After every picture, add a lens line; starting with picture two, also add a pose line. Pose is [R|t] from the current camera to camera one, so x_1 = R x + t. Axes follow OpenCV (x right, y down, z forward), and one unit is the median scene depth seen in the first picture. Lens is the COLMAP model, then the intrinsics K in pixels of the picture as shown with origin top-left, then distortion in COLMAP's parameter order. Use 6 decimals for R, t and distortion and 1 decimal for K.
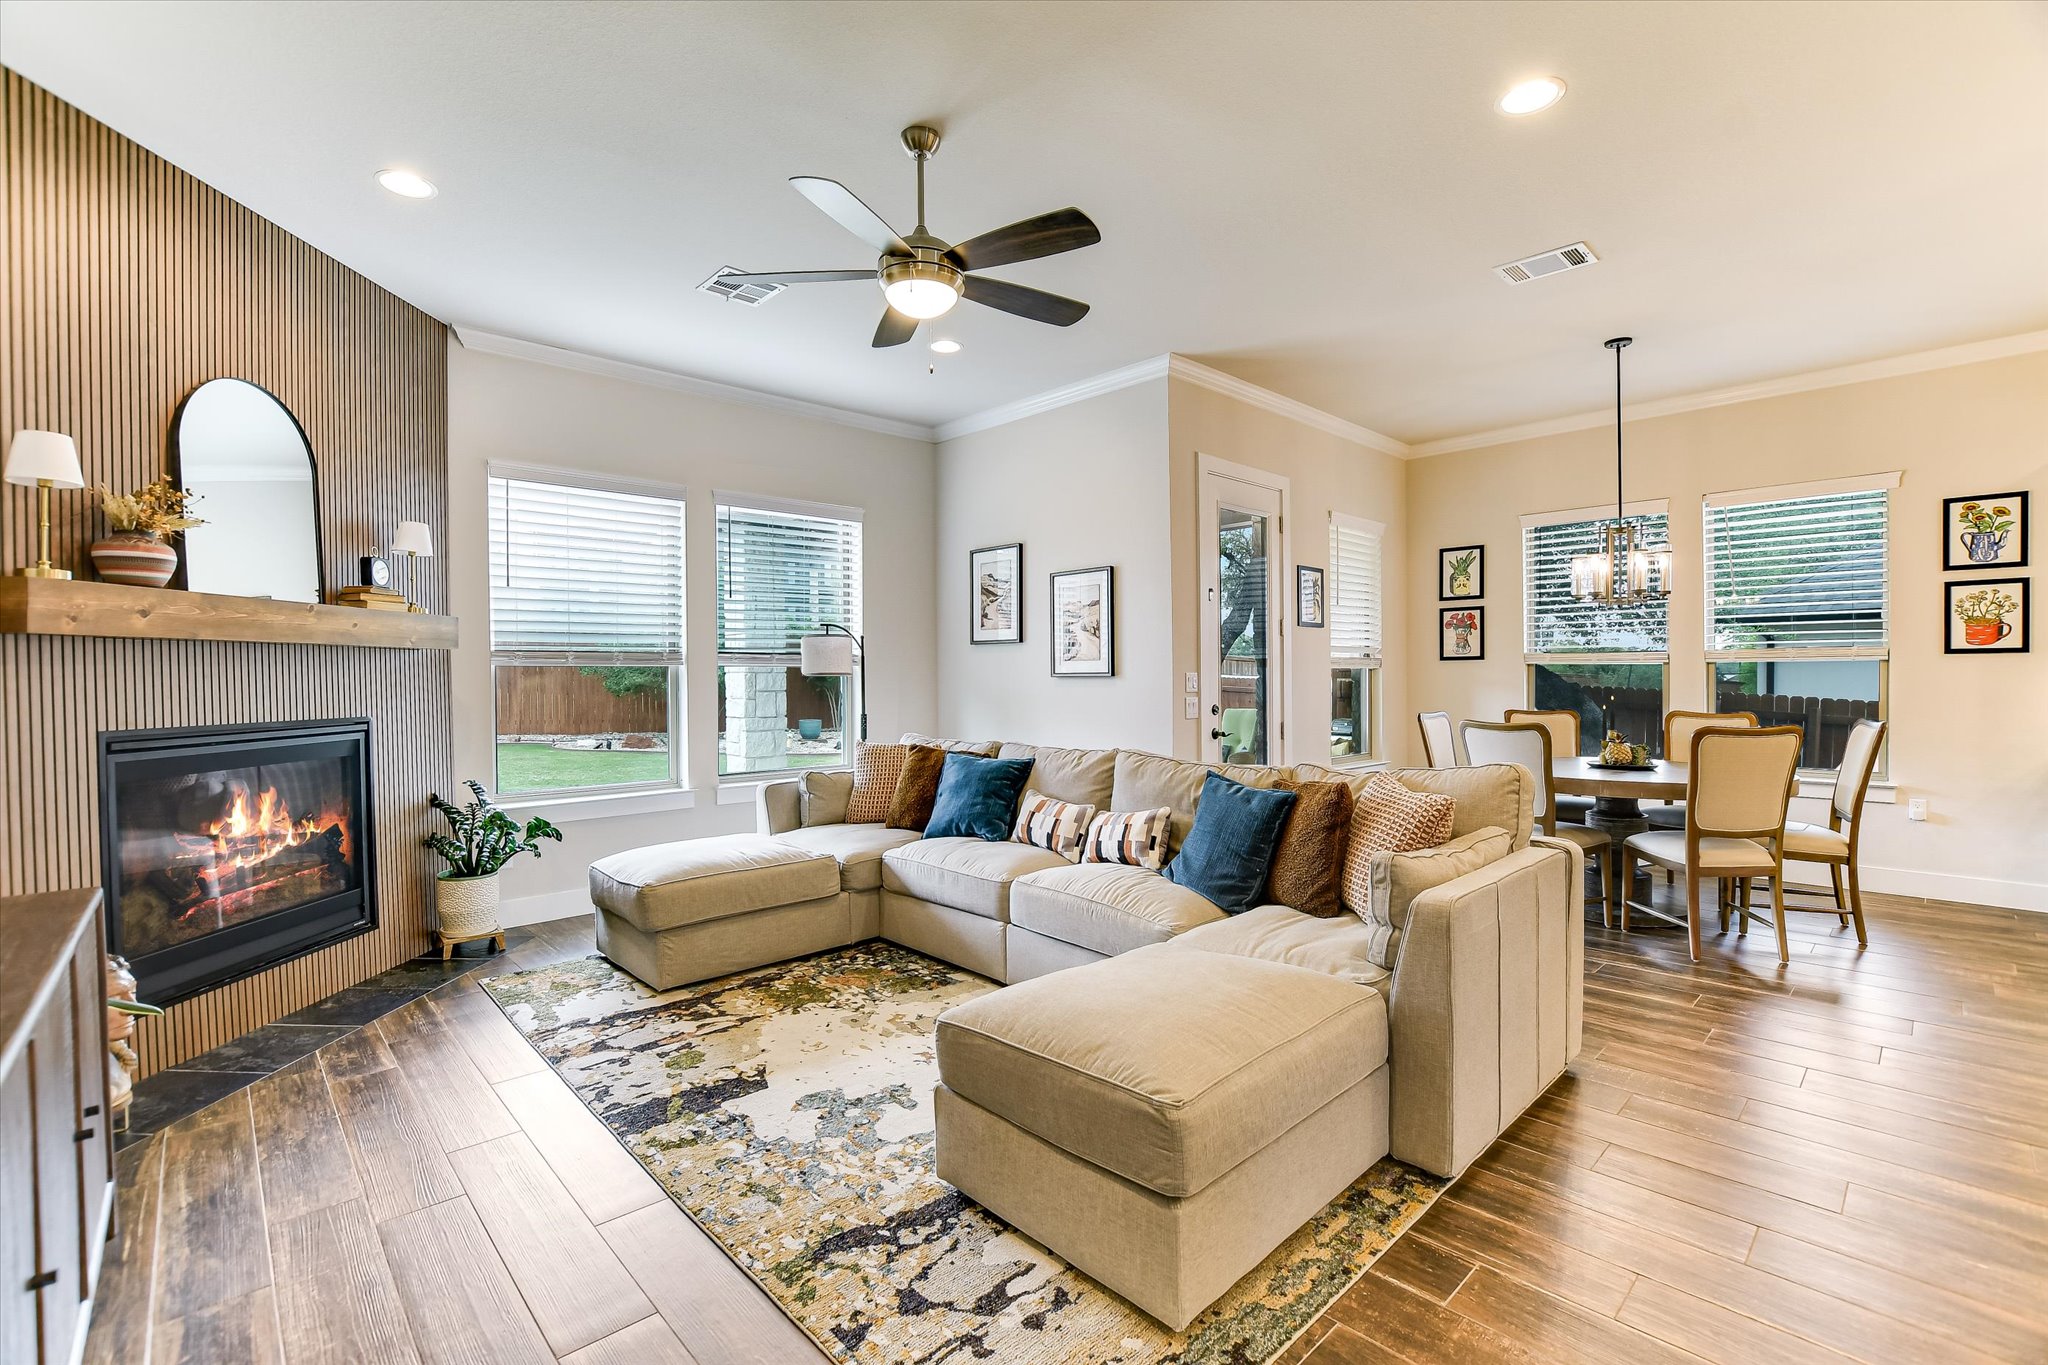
lens RADIAL K [[895.2, 0, 1013.3], [0, 895.2, 689.0], [0, 0, 1]] dist [-0.036028, 0.005504]
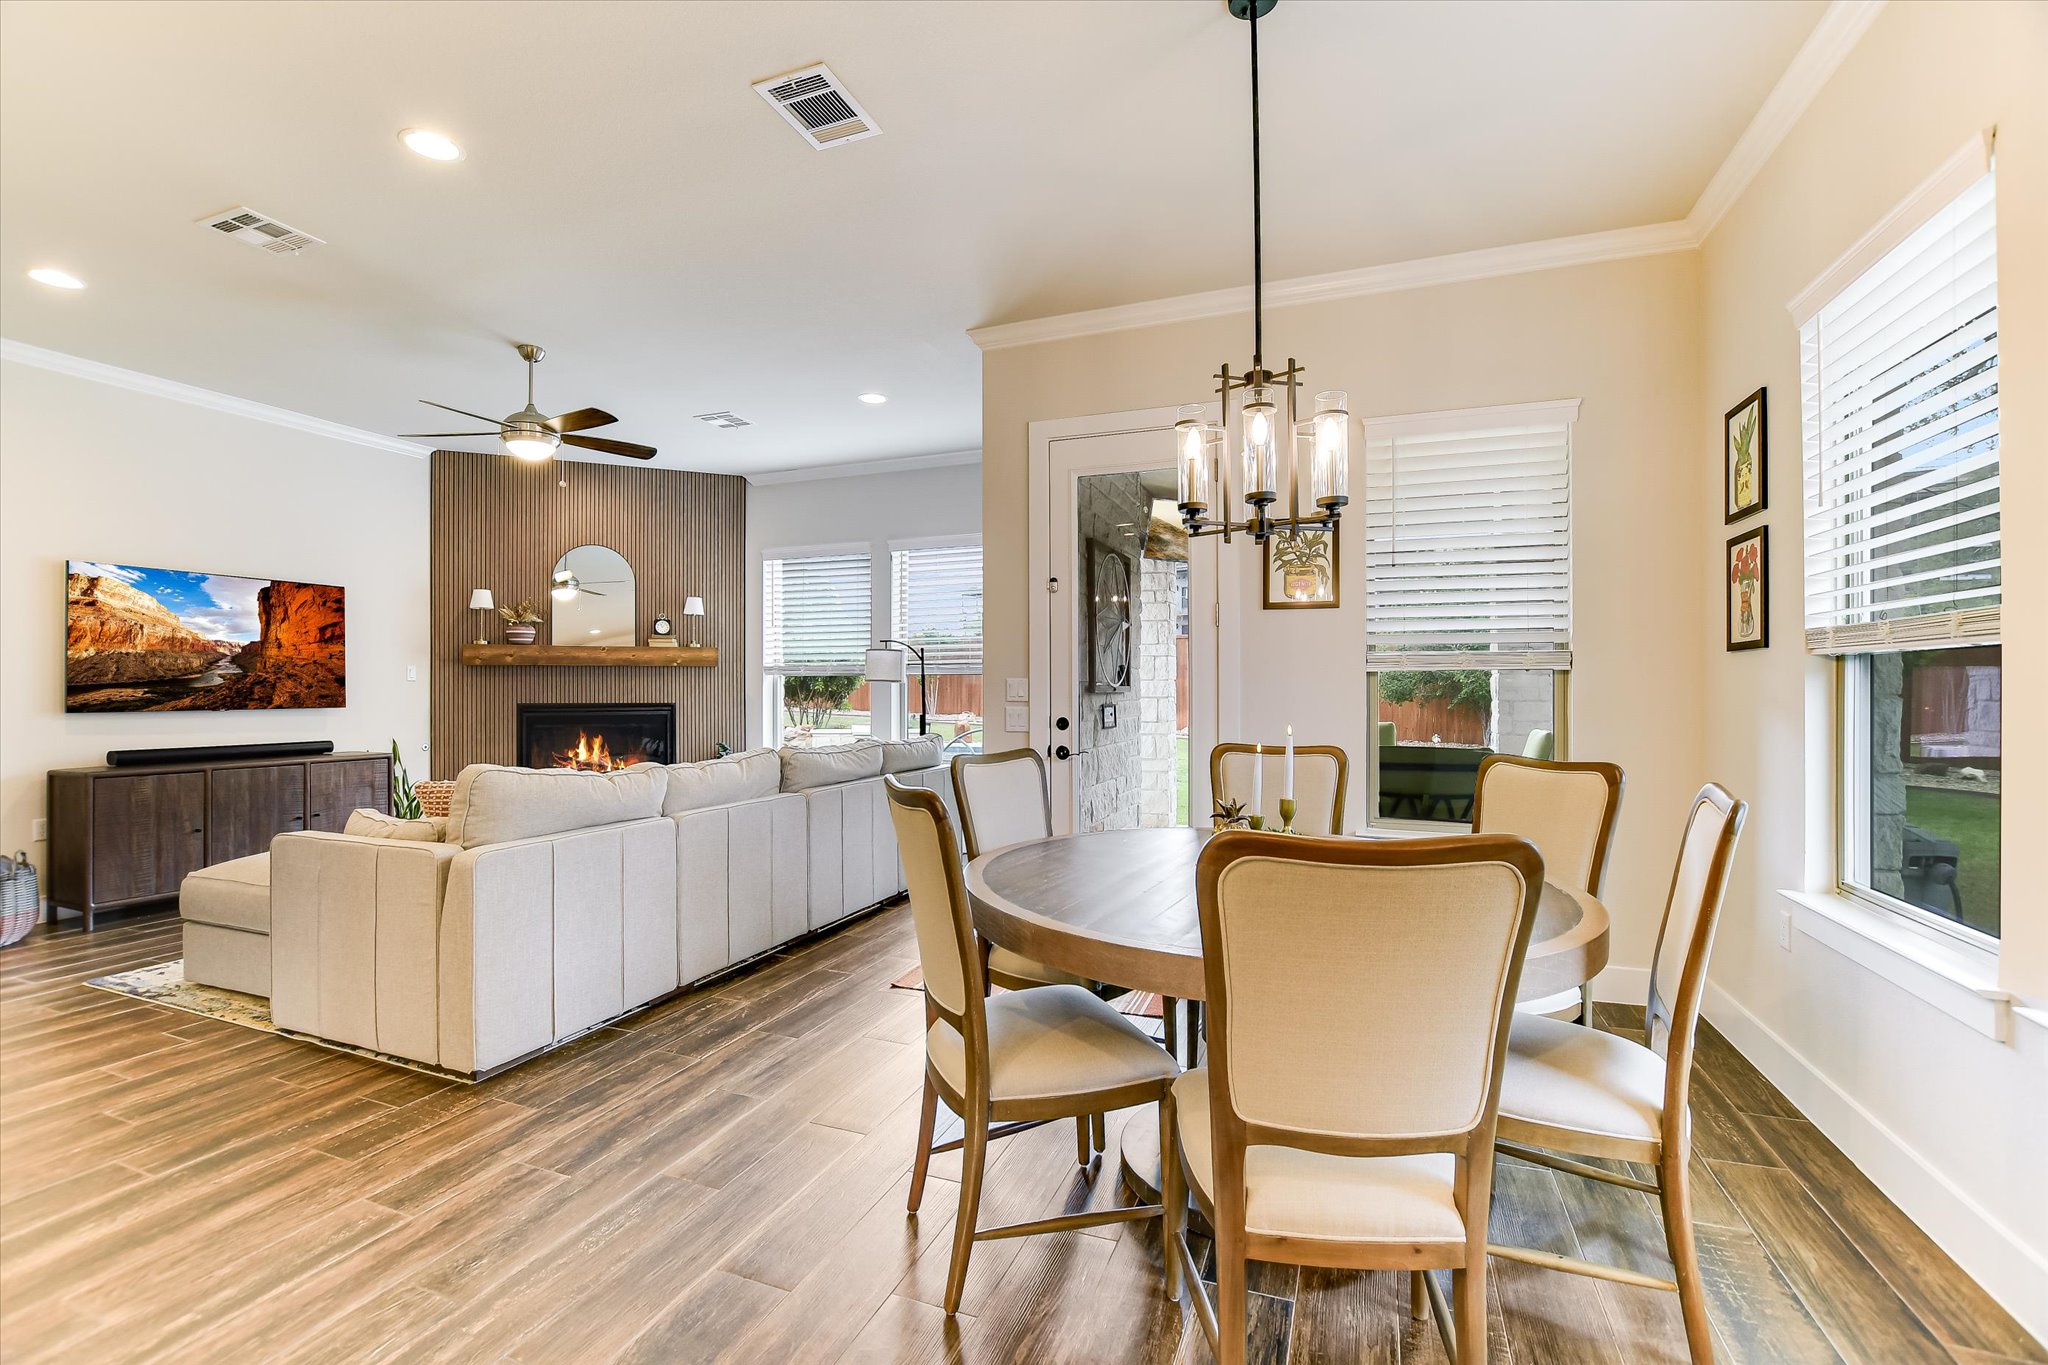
lens RADIAL K [[895.2, 0, 1017.0], [0, 895.2, 689.4], [0, 0, 1]] dist [-0.036028, 0.005504]
pose [[0.439482, 0.007898, -0.898216, 1.082802], [-0.016036, 0.999871, 0.000946, -0.009377], [0.898108, 0.013988, 0.439552, 0.679654]]
